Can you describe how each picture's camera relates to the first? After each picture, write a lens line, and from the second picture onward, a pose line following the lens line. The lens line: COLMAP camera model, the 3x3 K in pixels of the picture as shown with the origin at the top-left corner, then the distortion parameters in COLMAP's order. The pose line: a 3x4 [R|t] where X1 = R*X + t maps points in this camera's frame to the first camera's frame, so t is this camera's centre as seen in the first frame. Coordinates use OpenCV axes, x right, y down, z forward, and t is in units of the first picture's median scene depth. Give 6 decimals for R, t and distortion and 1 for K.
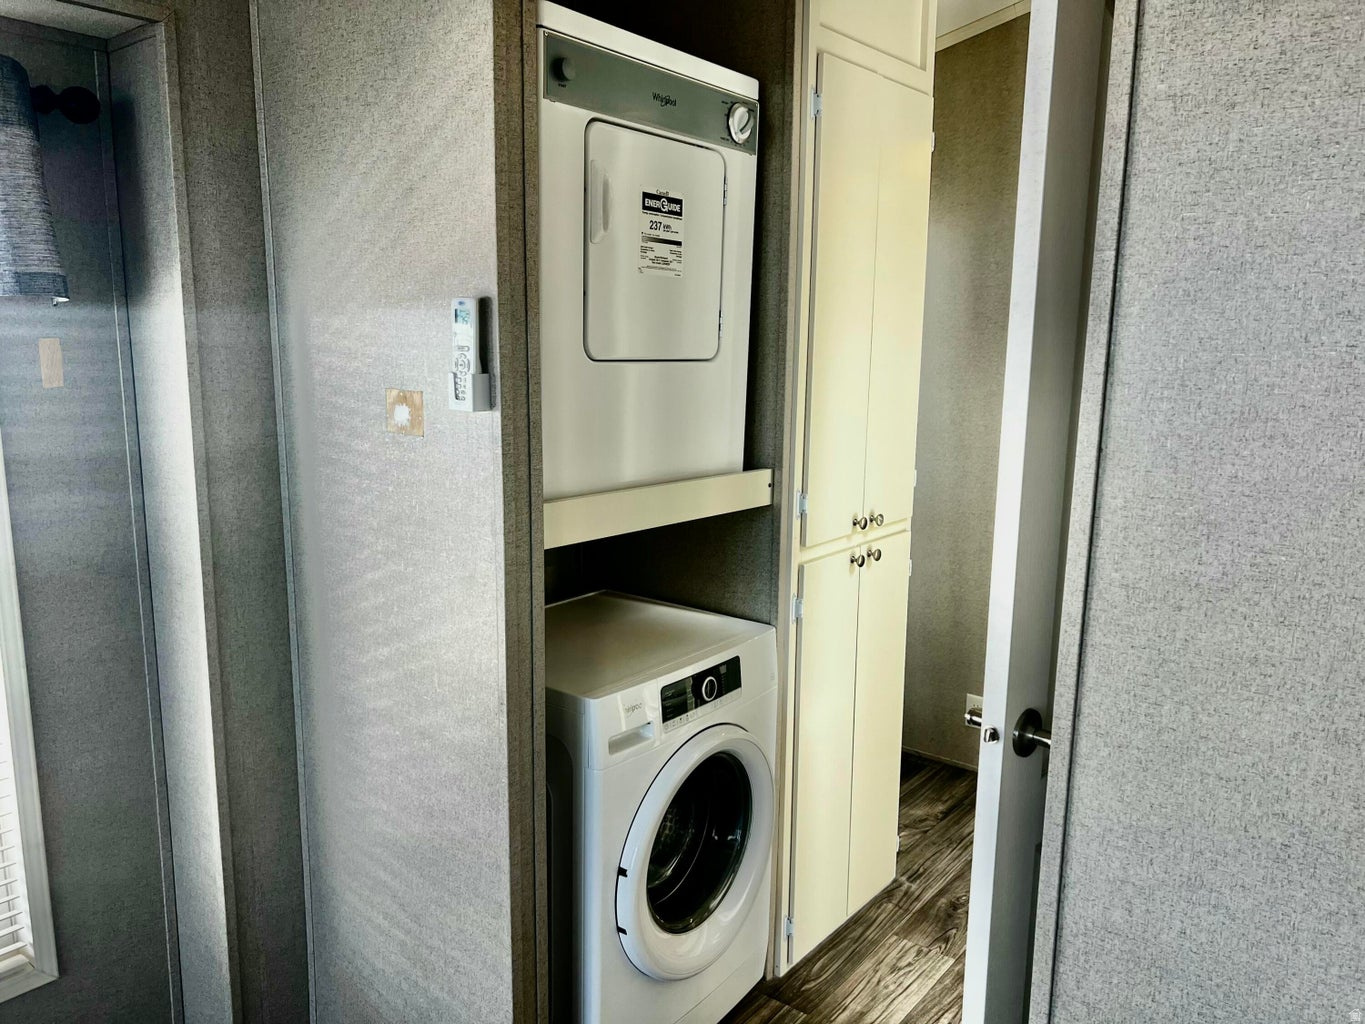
lens RADIAL K [[1028.9, 0, 702.7], [0, 1028.9, 521.9], [0, 0, 1]] dist [0.054741, -0.066374]
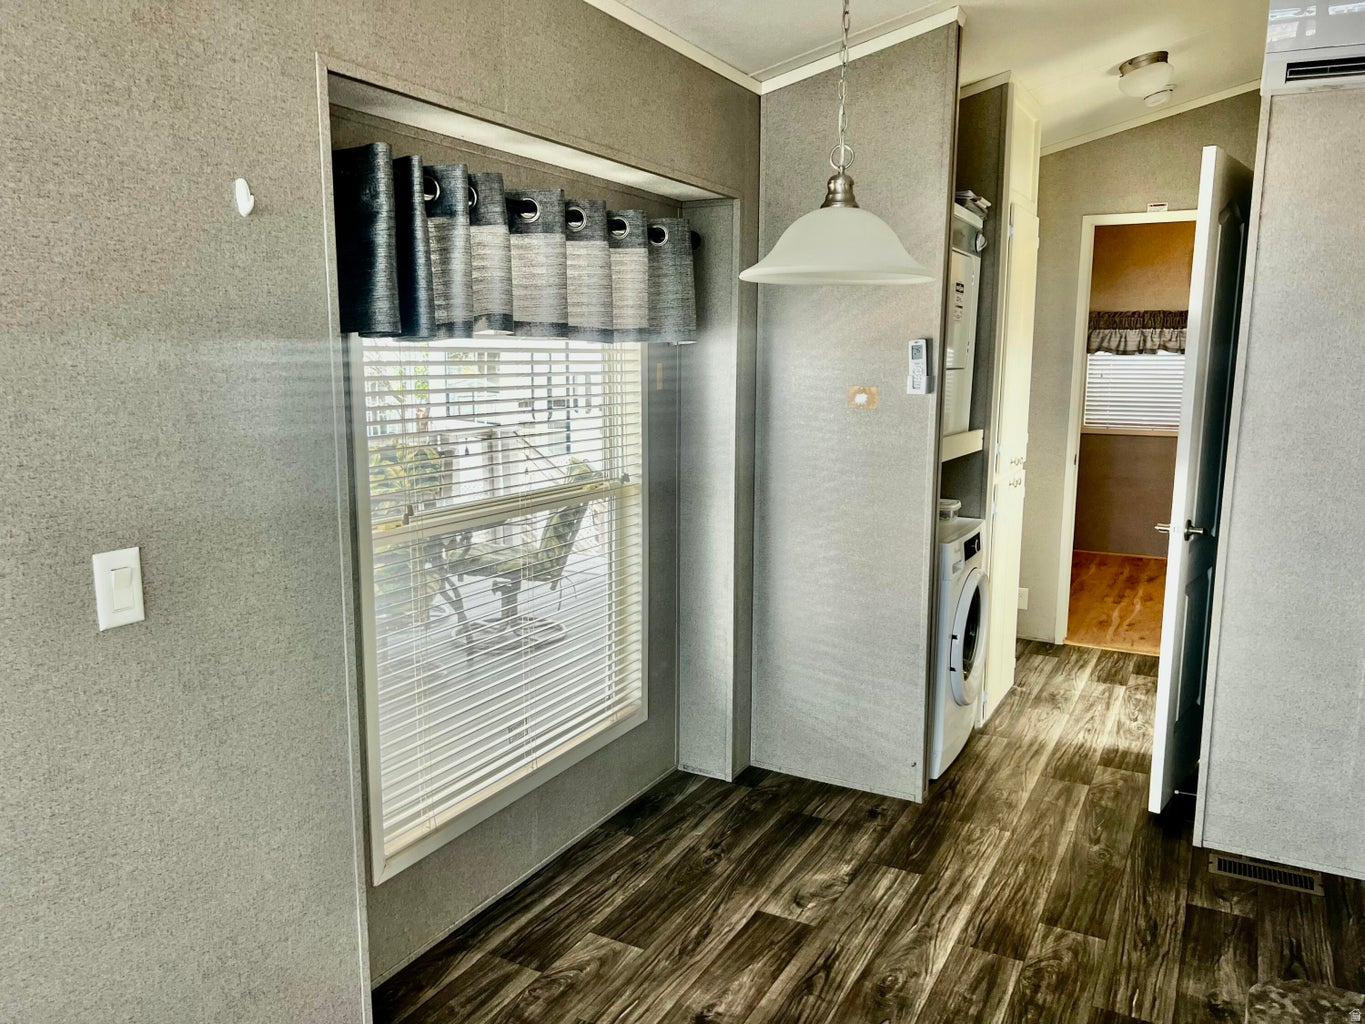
lens RADIAL K [[1028.9, 0, 708.0], [0, 1028.9, 519.1], [0, 0, 1]] dist [0.054741, -0.066374]
pose [[0.984430, -0.036236, 0.172000, -0.912836], [0.039088, 0.999148, -0.013225, 0.139010], [-0.171374, 0.019743, 0.985008, -0.866948]]
